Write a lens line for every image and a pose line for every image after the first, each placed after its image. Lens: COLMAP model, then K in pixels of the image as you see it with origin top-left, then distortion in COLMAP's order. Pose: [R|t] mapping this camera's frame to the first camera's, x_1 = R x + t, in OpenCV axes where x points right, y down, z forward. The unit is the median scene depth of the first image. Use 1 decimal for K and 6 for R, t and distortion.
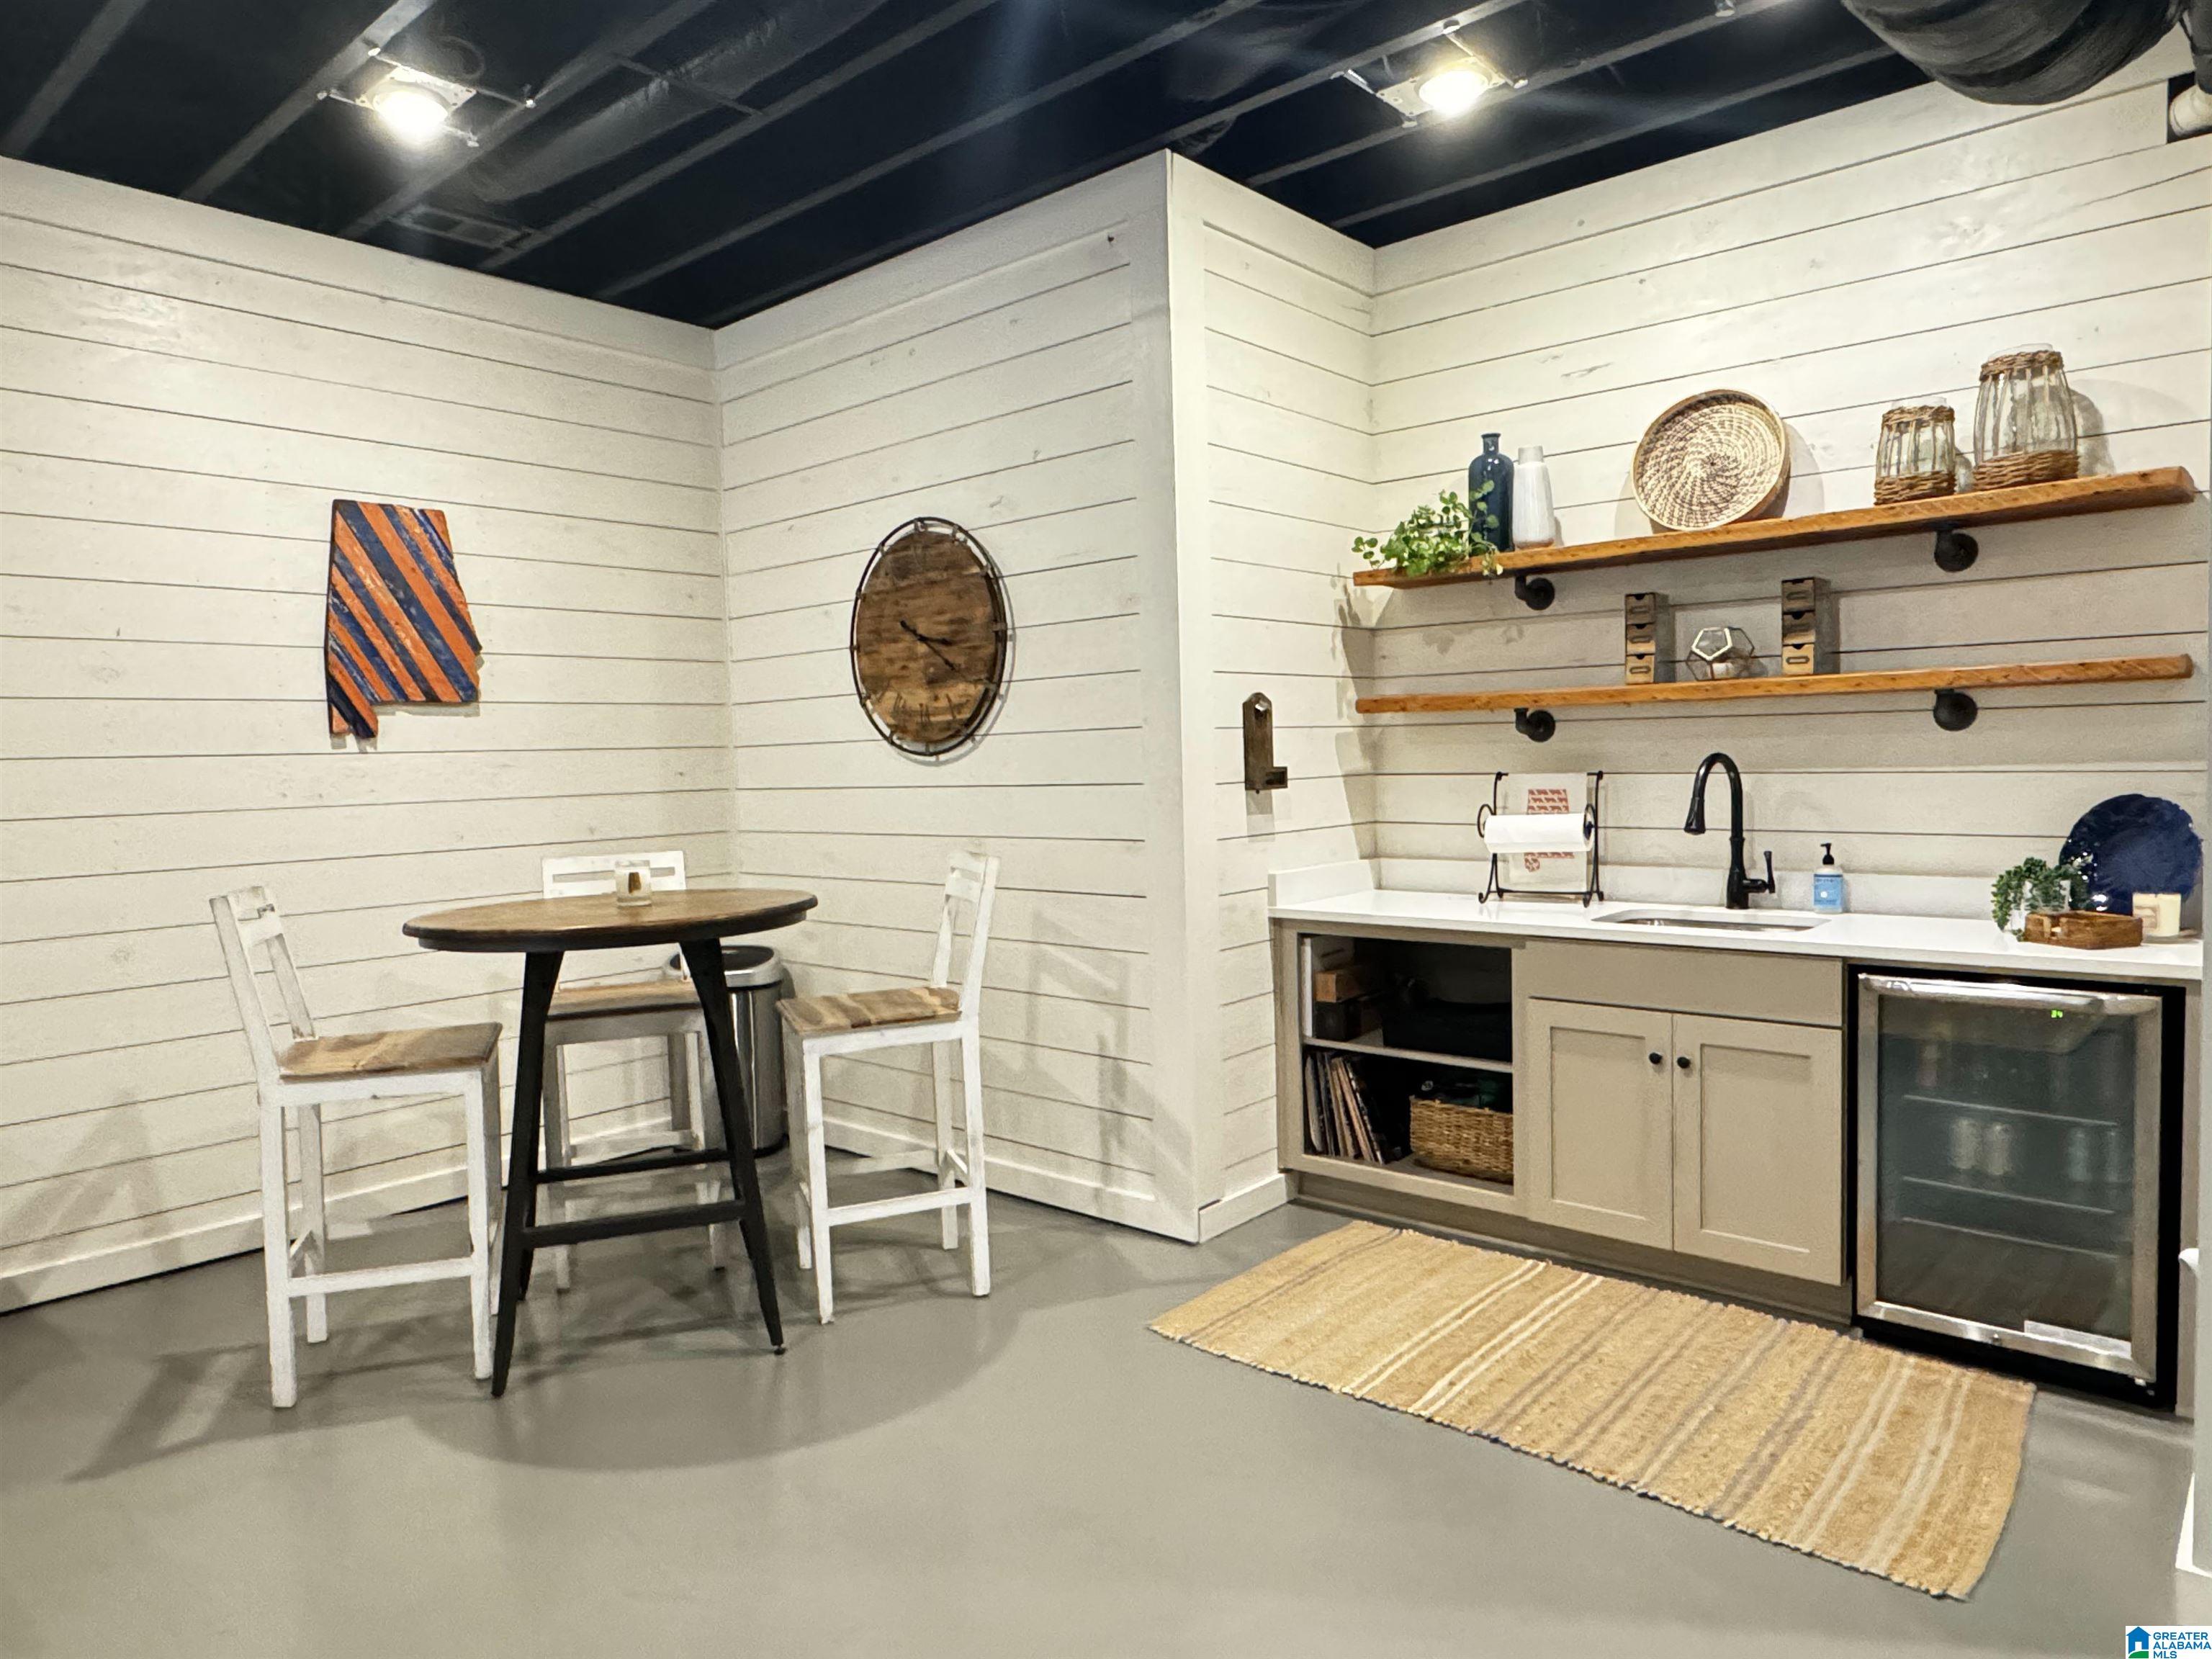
lens RADIAL K [[1419.6, 0, 1102.3], [0, 1419.6, 829.0], [0, 0, 1]] dist [-0.000680, 0.007895]
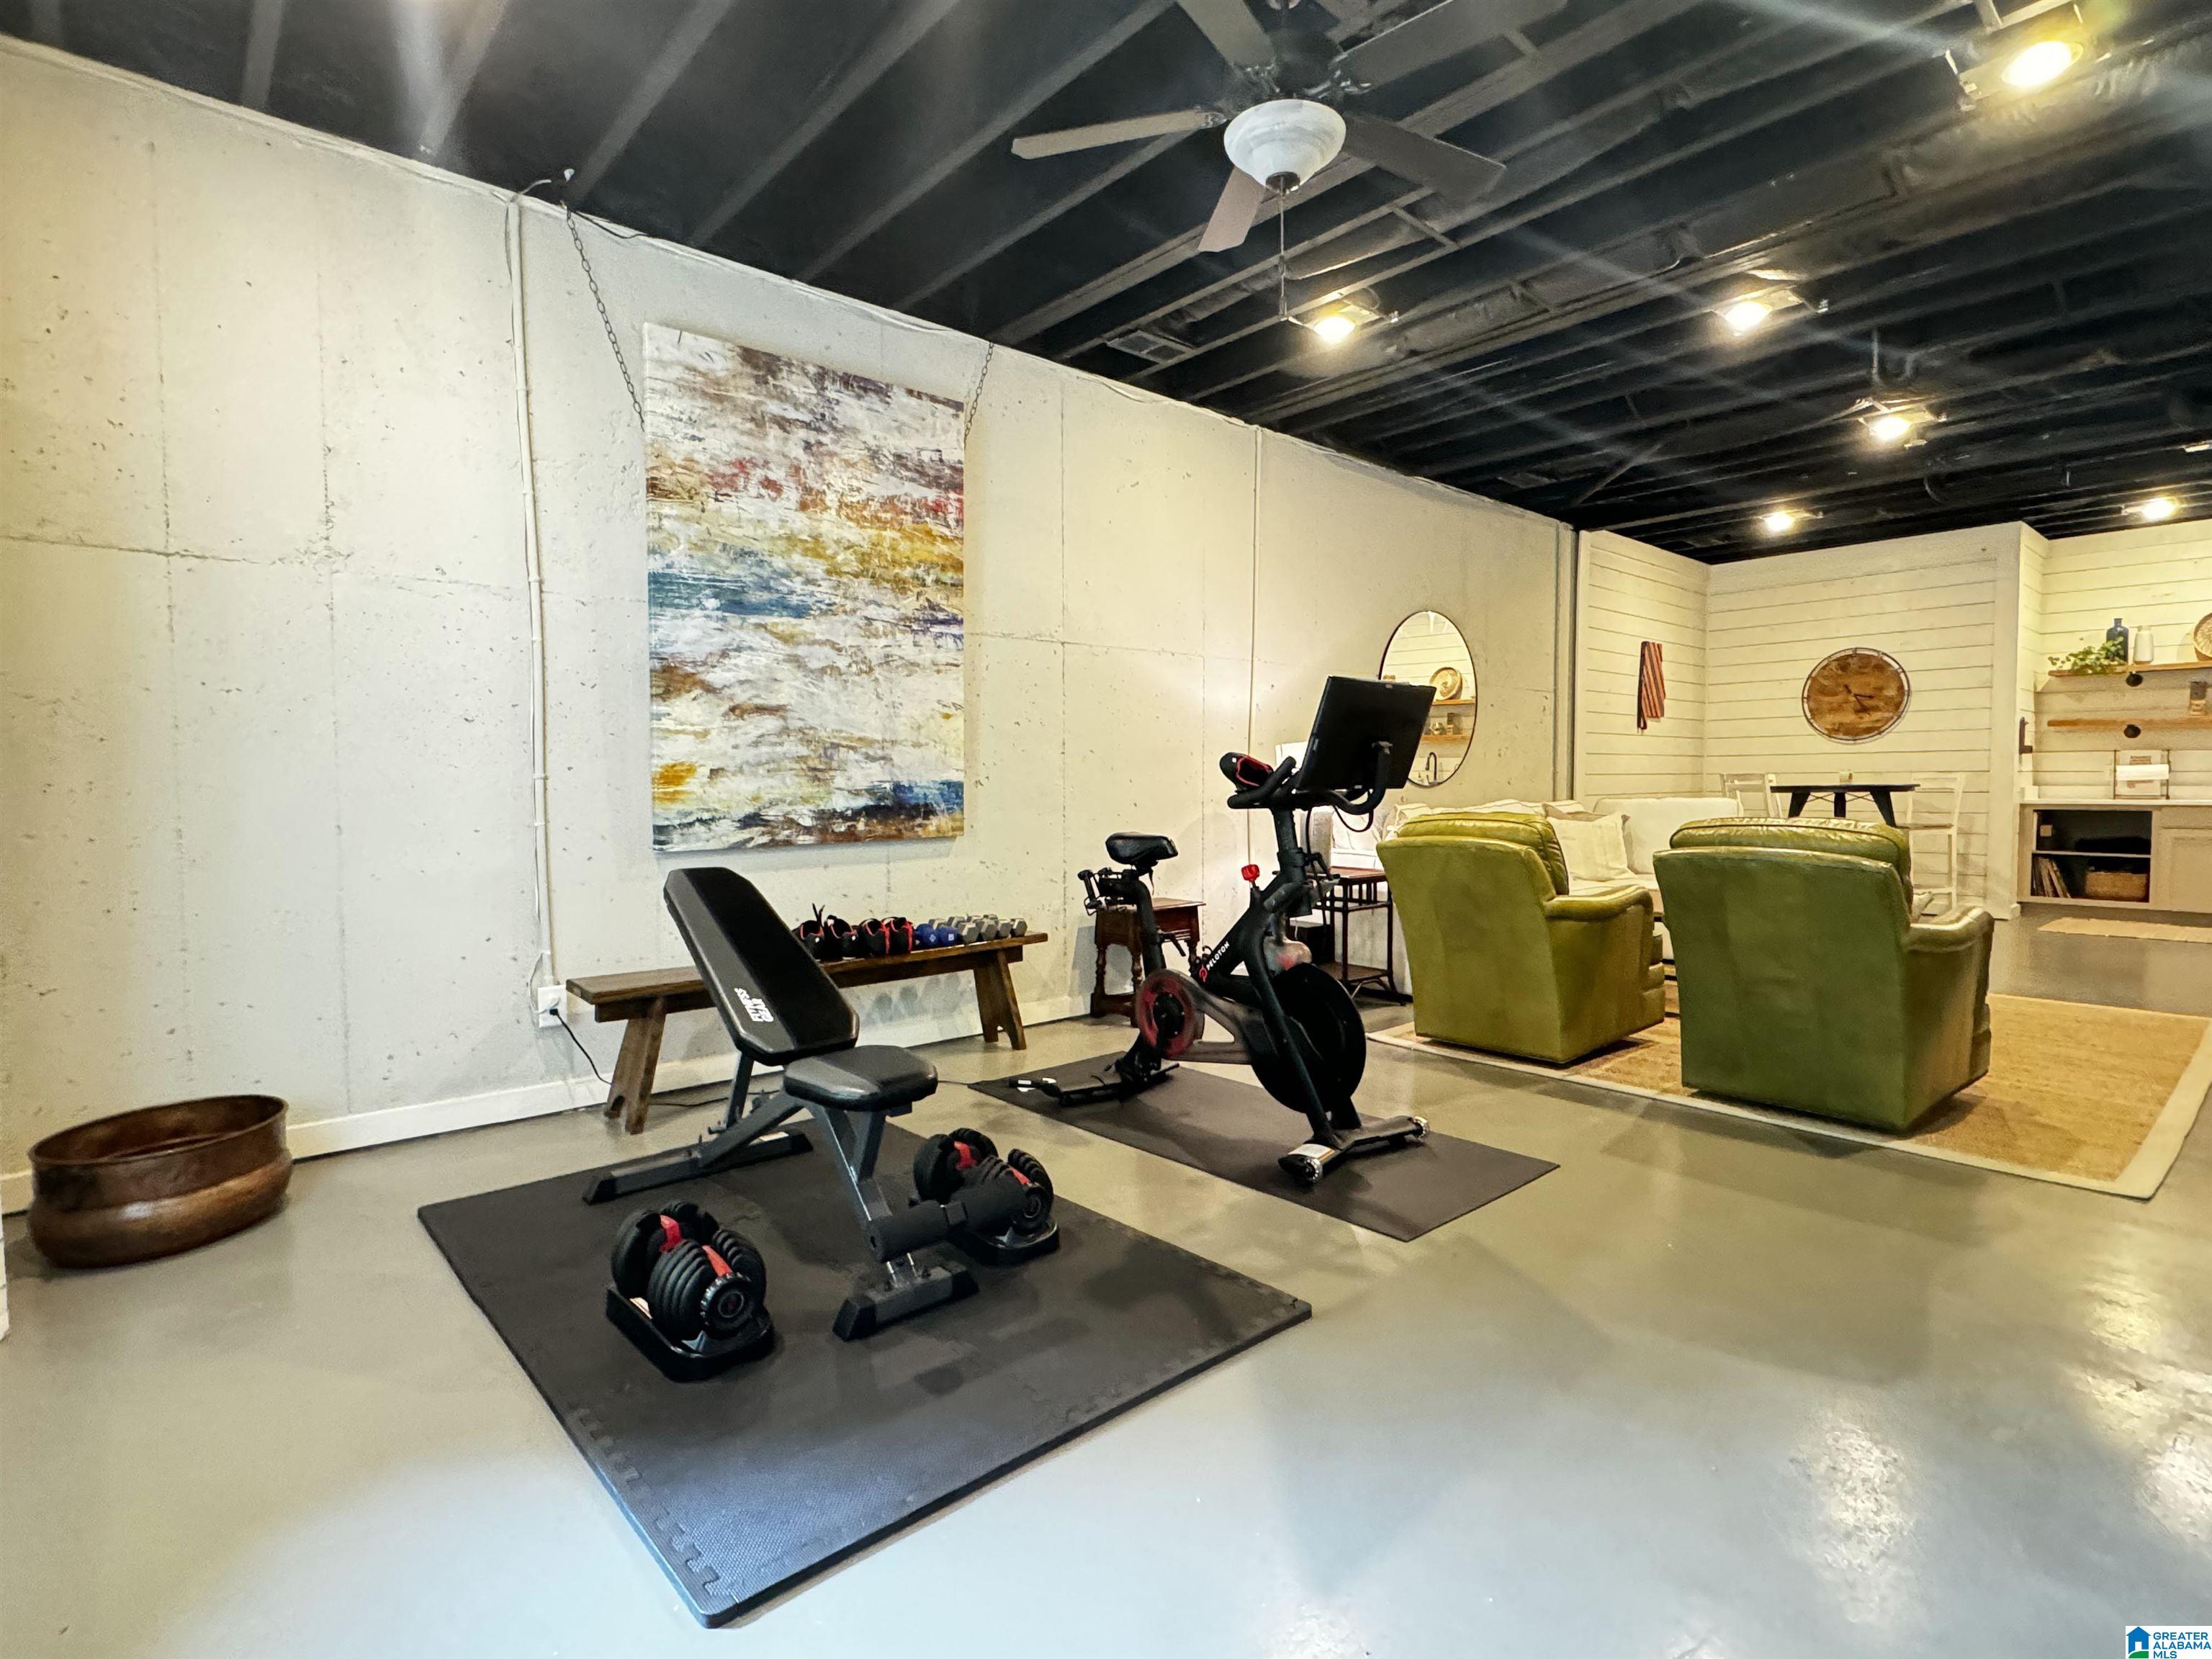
lens RADIAL K [[1099.6, 0, 1097.3], [0, 1099.6, 825.1], [0, 0, 1]] dist [-0.001043, -0.000071]
pose [[0.991494, 0.025700, -0.127590, -1.428469], [-0.025835, 0.999666, 0.000598, 0.158117], [0.127563, 0.002703, 0.991827, -1.333909]]
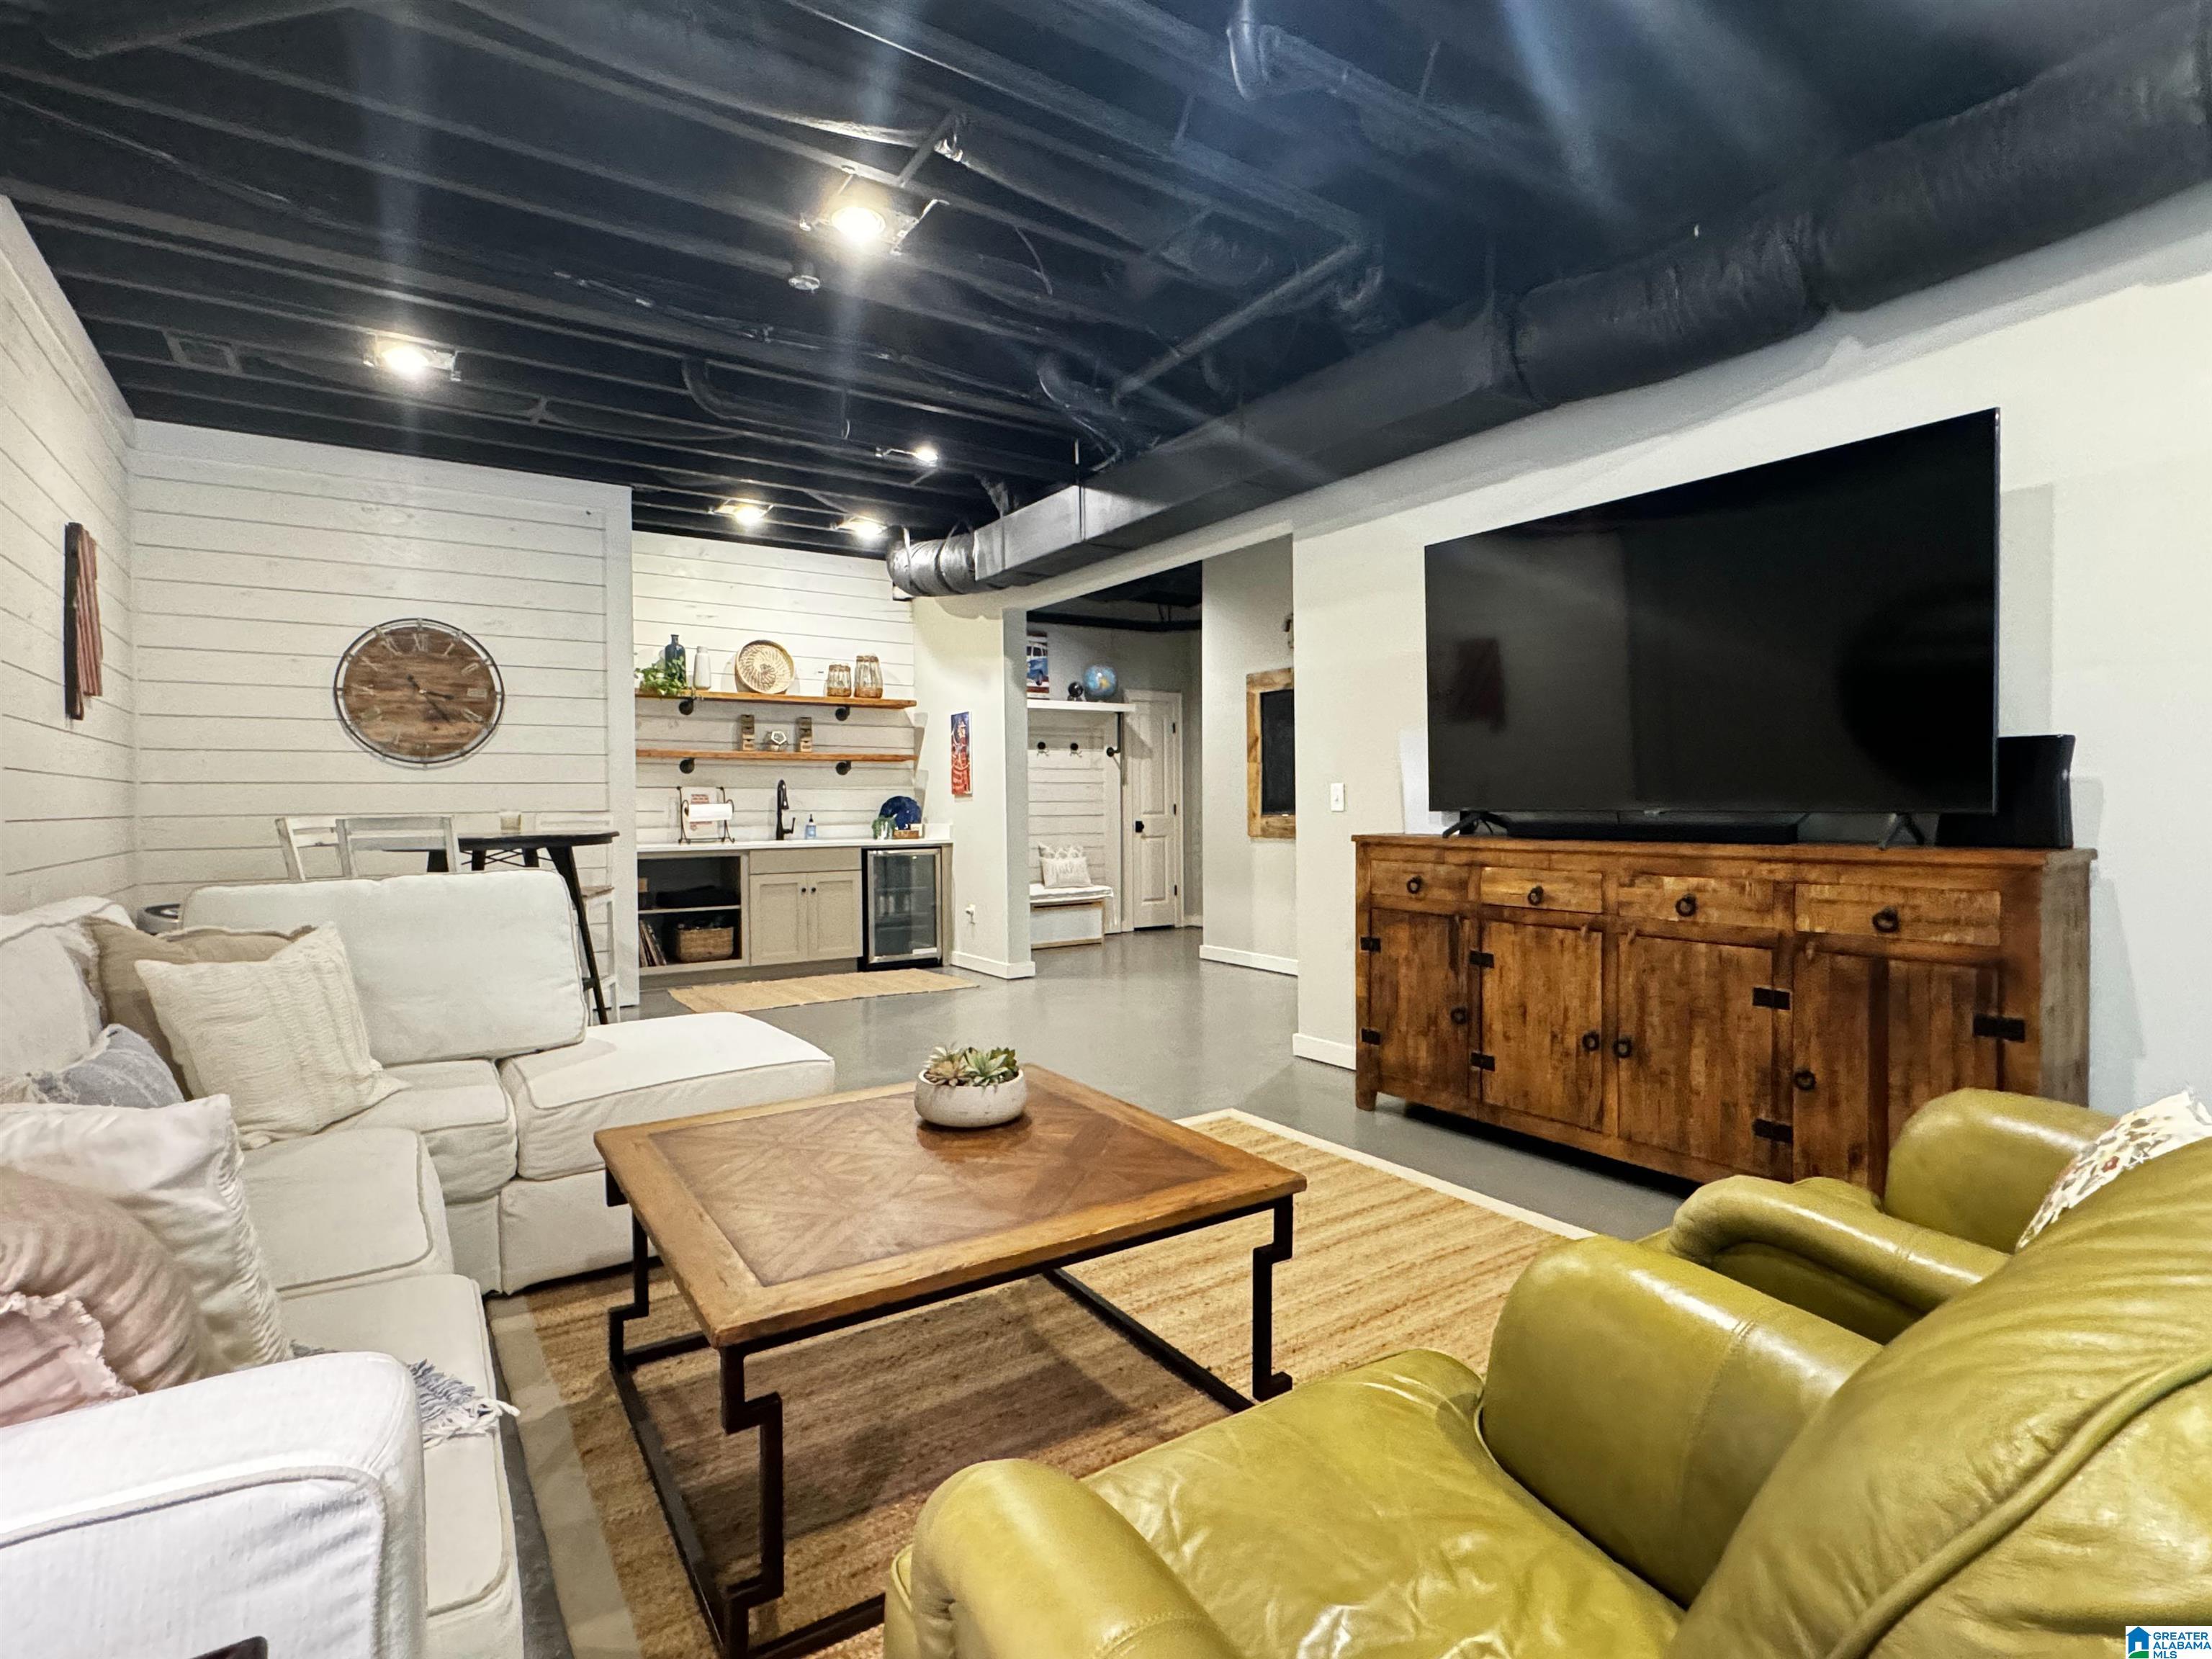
lens RADIAL K [[1099.6, 0, 1119.3], [0, 1099.6, 815.0], [0, 0, 1]] dist [-0.001043, -0.000071]
pose [[0.234247, 0.012848, 0.972092, -1.360445], [0.052348, 0.998295, -0.025809, 0.094375], [-0.970767, 0.056933, 0.233176, -0.071156]]
